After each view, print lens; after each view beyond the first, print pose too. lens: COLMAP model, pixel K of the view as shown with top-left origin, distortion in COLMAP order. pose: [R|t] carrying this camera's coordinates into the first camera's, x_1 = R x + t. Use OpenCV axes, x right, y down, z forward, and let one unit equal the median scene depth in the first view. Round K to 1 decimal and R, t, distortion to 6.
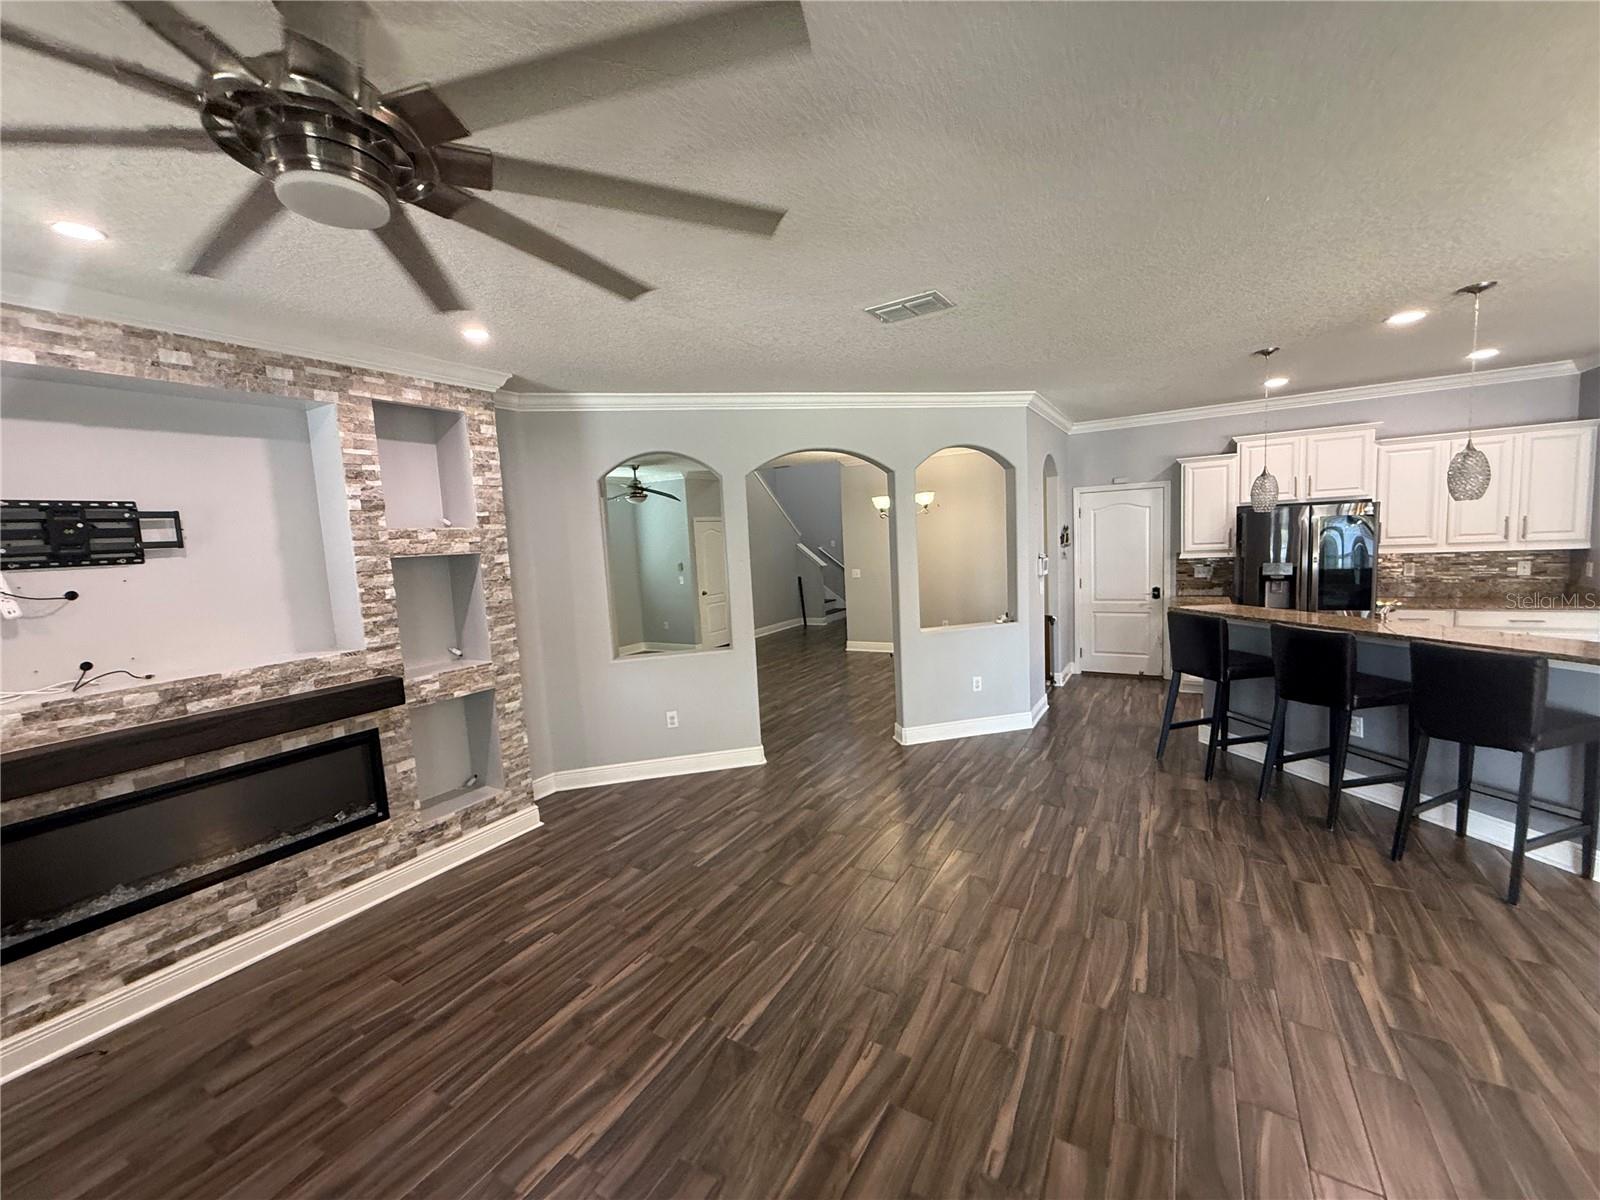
lens RADIAL K [[640.3, 0, 793.9], [0, 640.3, 599.0], [0, 0, 1]] dist [0.000874, 0.000500]
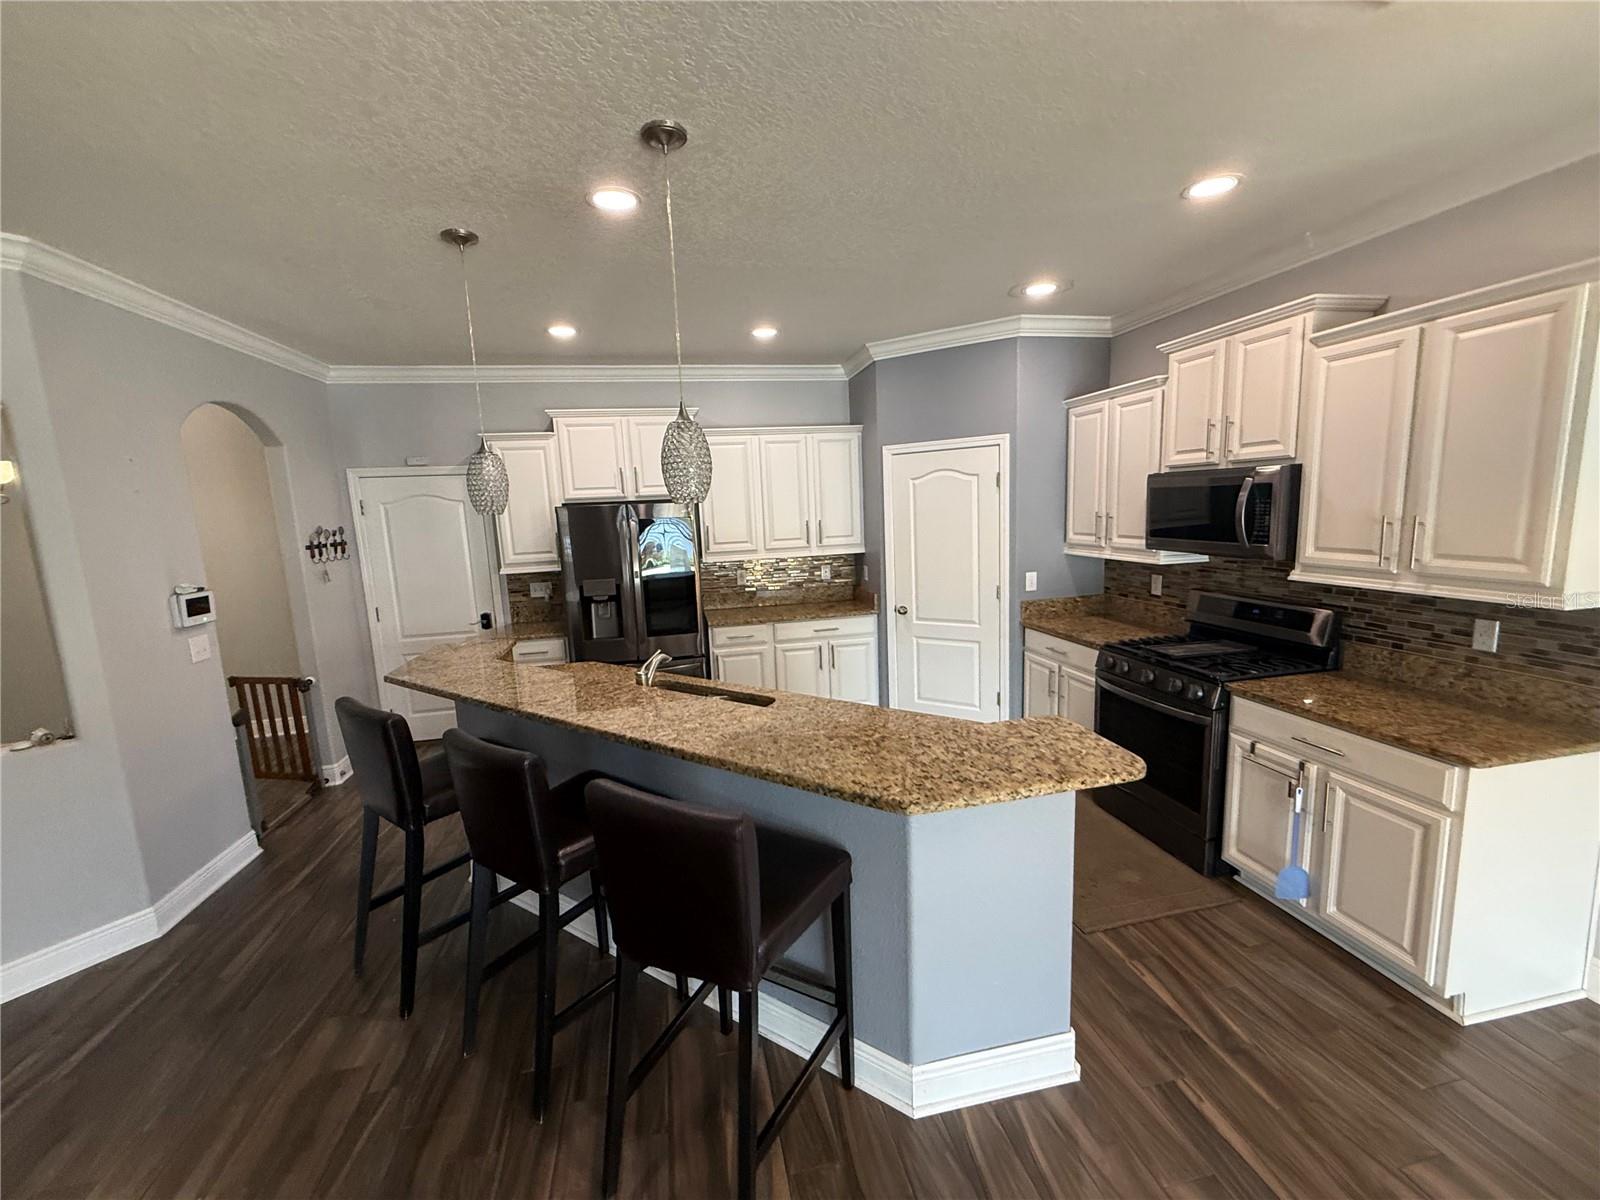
lens RADIAL K [[640.3, 0, 794.6], [0, 640.3, 599.7], [0, 0, 1]] dist [0.000874, 0.000500]
pose [[0.736874, -0.077556, 0.671567, 0.420010], [0.069605, 0.996822, 0.038745, -0.046375], [-0.672438, 0.018195, 0.739930, 0.288477]]
